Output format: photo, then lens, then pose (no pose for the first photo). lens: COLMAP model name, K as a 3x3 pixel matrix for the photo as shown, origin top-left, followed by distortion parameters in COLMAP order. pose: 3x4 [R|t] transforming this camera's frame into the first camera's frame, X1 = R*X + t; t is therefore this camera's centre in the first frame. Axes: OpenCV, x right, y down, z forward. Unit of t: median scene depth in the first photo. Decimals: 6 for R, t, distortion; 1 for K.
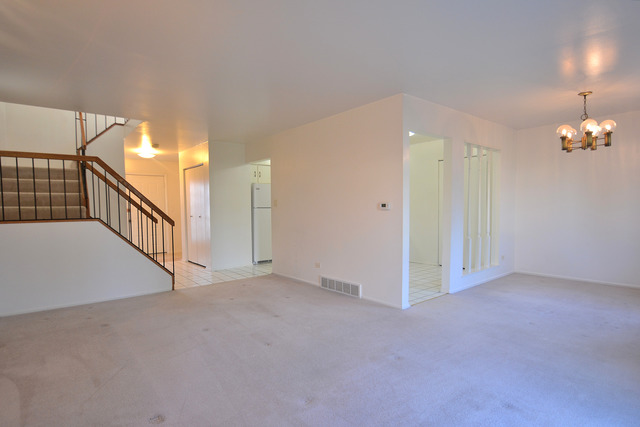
lens RADIAL K [[326.6, 0, 336.4], [0, 326.6, 222.0], [0, 0, 1]] dist [-0.002696, -0.002157]
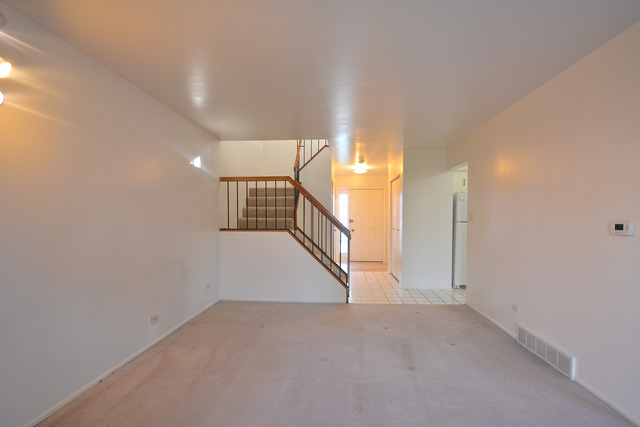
lens RADIAL K [[326.6, 0, 316.1], [0, 326.6, 228.4], [0, 0, 1]] dist [-0.002696, -0.002157]
pose [[0.706889, 0.036317, -0.706392, 0.120581], [-0.045312, 0.998955, 0.006015, -0.020396], [0.705872, 0.027756, 0.707795, 0.195667]]
